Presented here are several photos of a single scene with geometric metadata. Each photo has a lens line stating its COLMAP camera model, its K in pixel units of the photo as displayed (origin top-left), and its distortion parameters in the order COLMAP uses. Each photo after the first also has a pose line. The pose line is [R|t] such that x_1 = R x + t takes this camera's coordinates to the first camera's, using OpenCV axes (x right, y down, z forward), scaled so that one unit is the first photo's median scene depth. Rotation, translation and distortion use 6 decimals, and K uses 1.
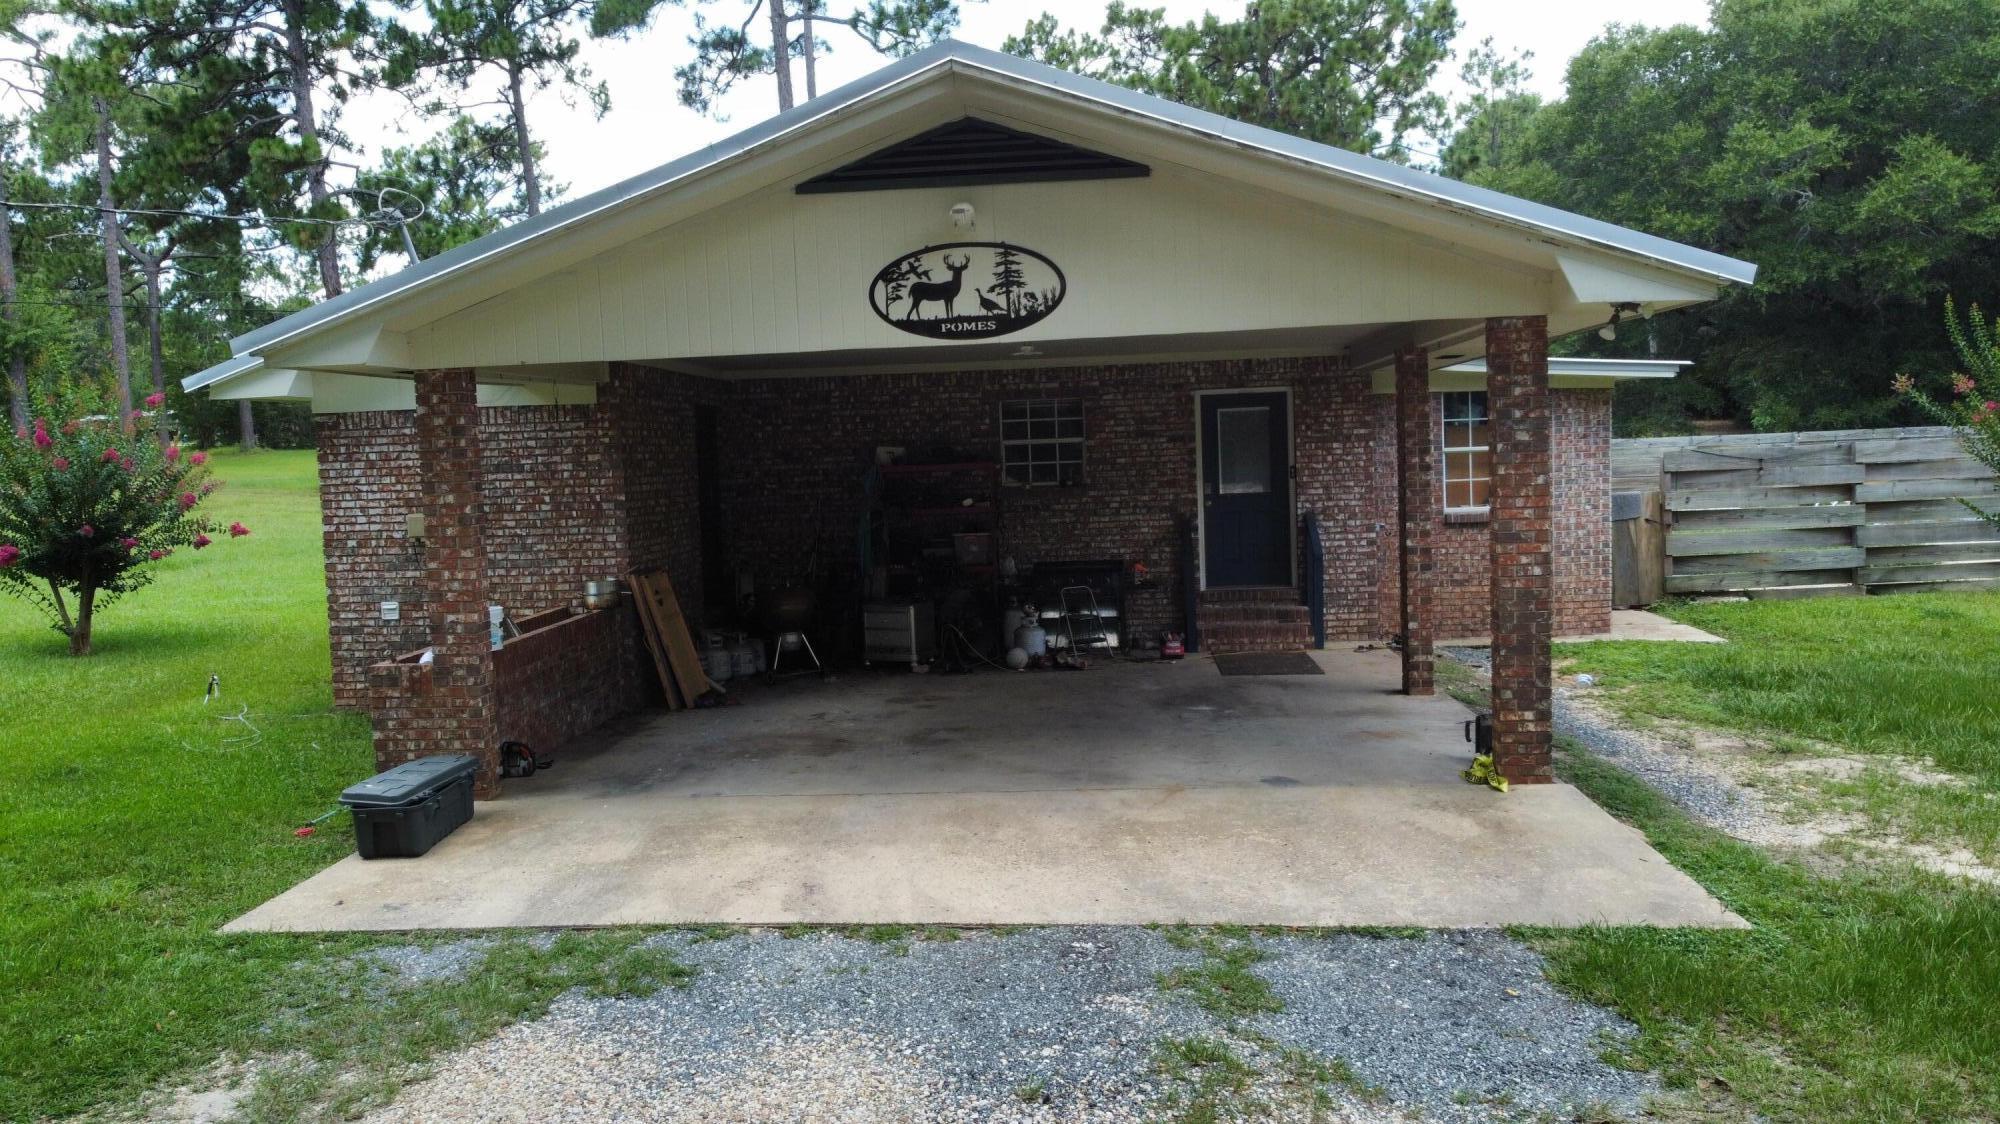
lens RADIAL K [[1536.2, 0, 988.6], [0, 1536.2, 564.6], [0, 0, 1]] dist [-0.007733, -0.003492]
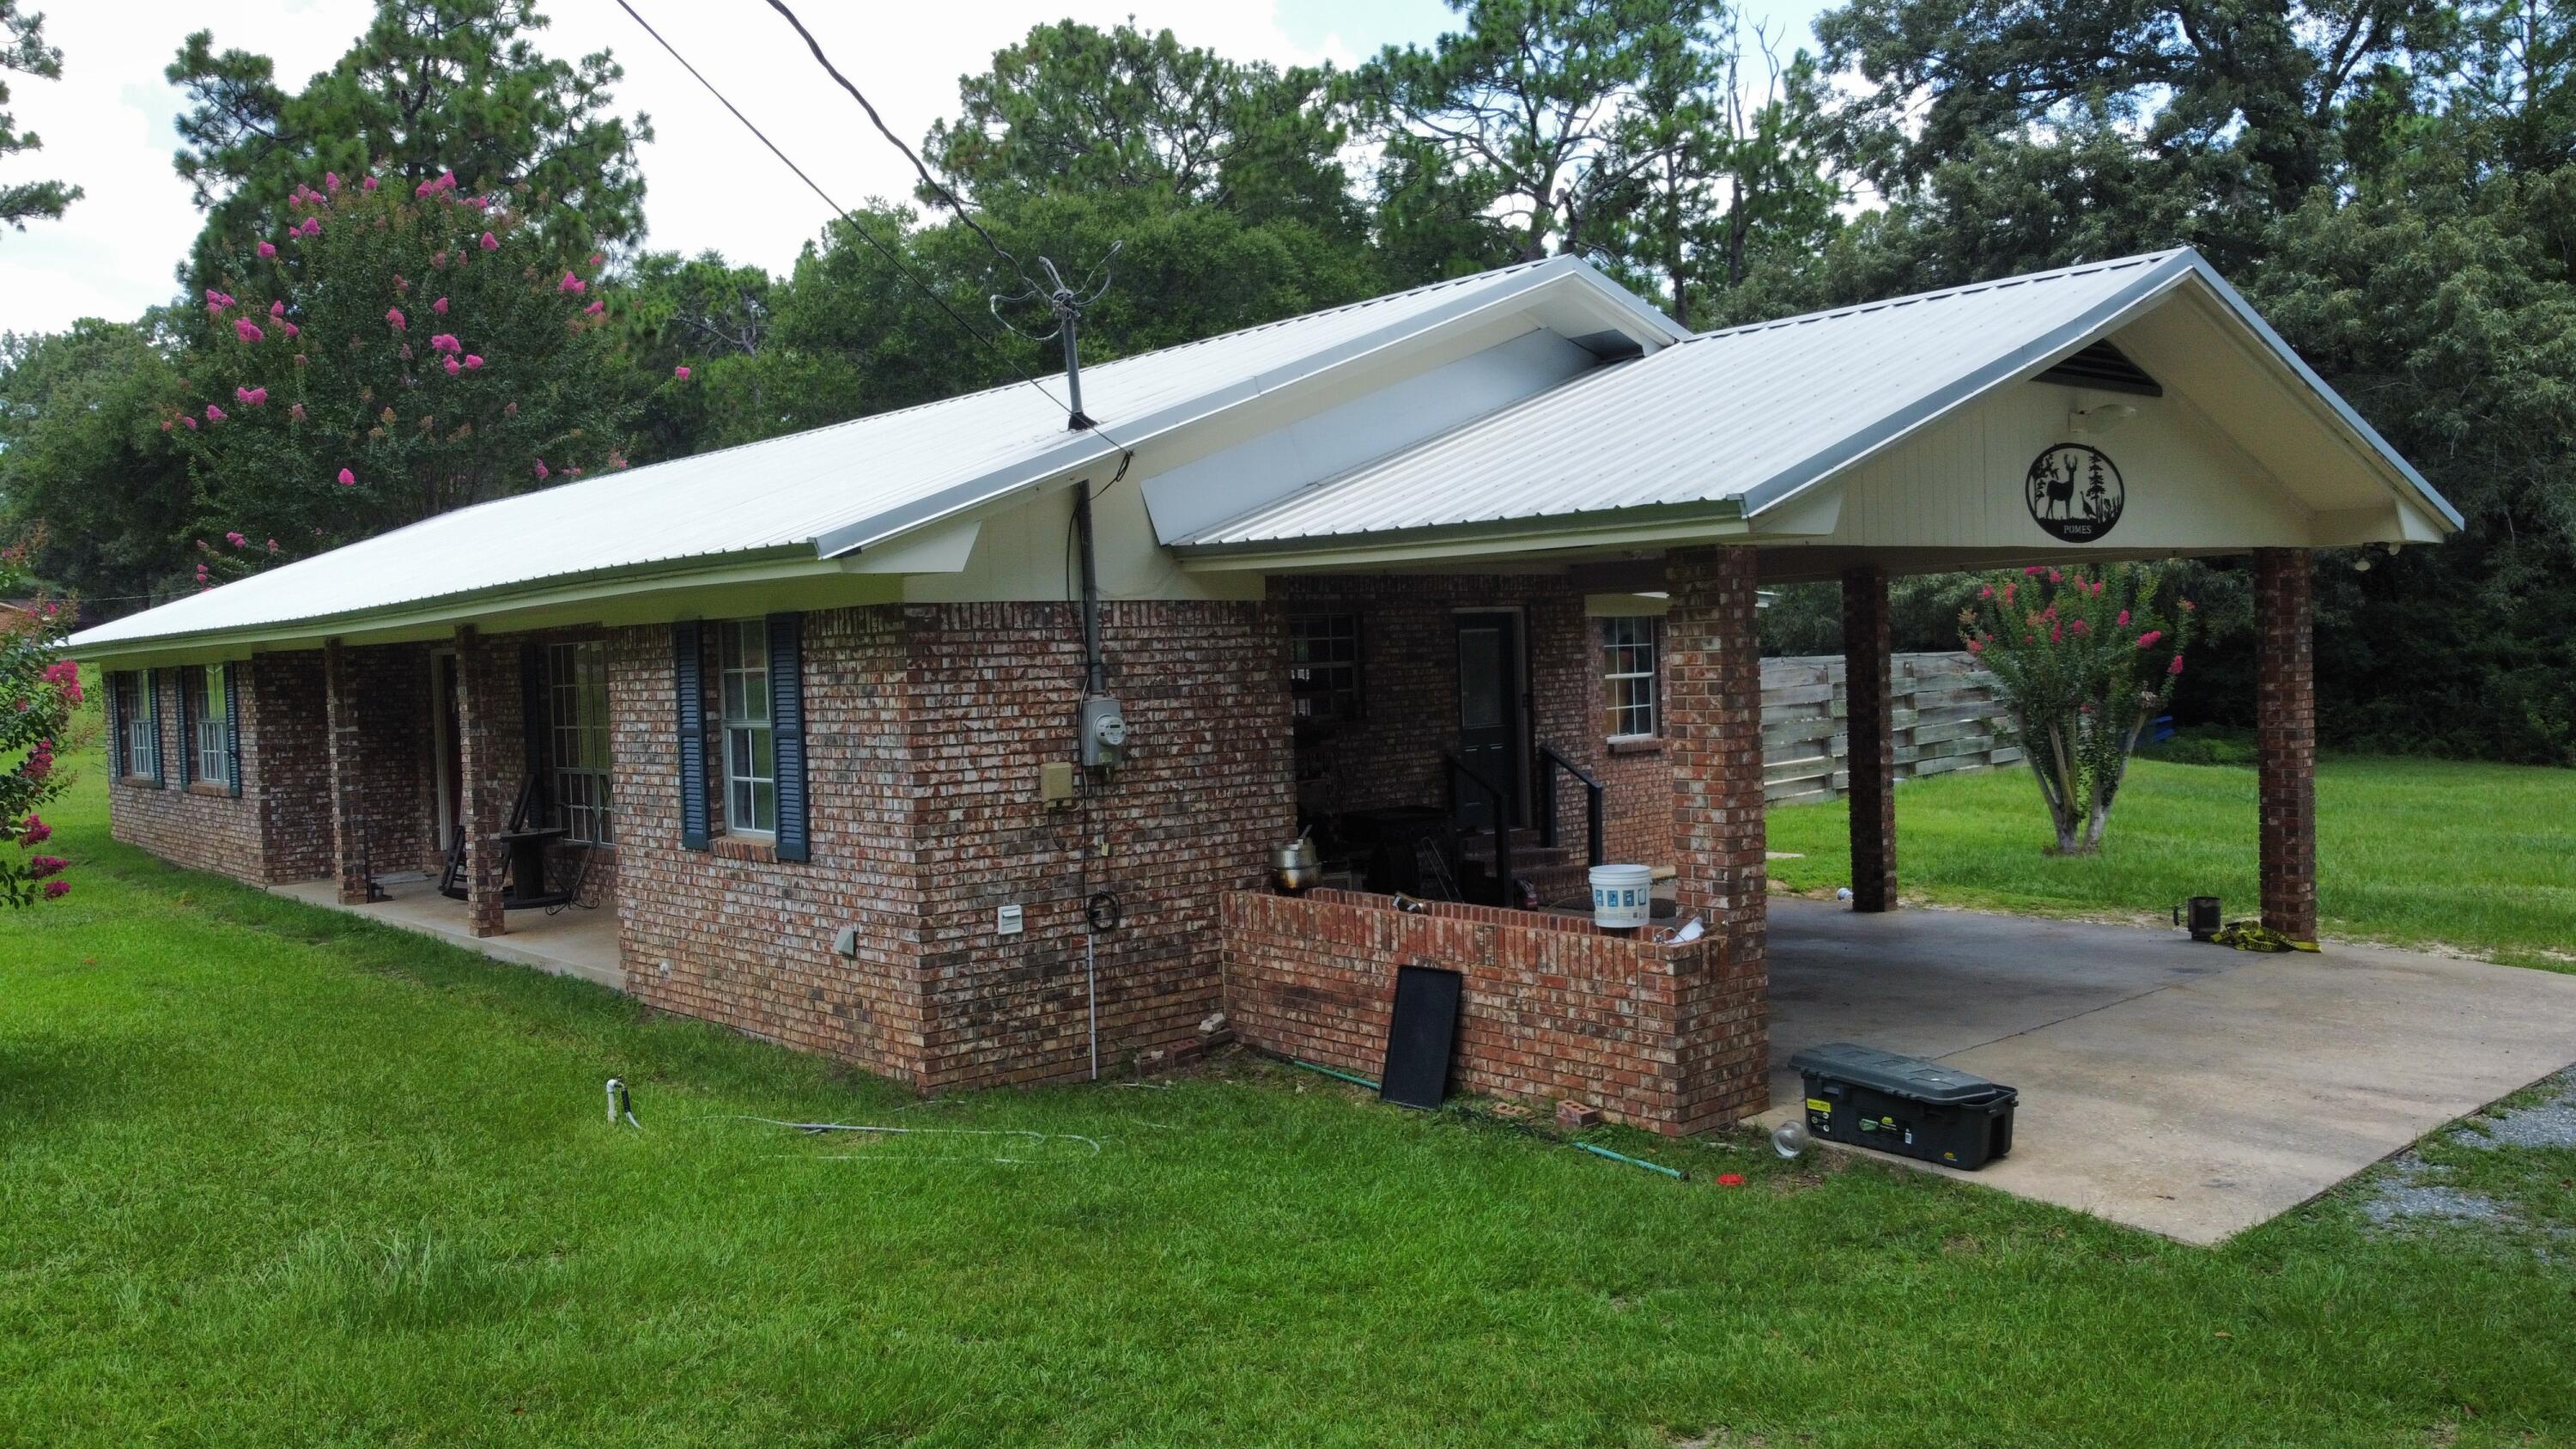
lens RADIAL K [[1978.9, 0, 1273.3], [0, 1978.9, 727.8], [0, 0, 1]] dist [-0.007733, -0.003492]
pose [[0.696580, -0.016532, 0.717288, -0.900017], [0.064023, 0.997179, -0.039192, -0.009552], [-0.714617, 0.073223, 0.695673, 0.357470]]
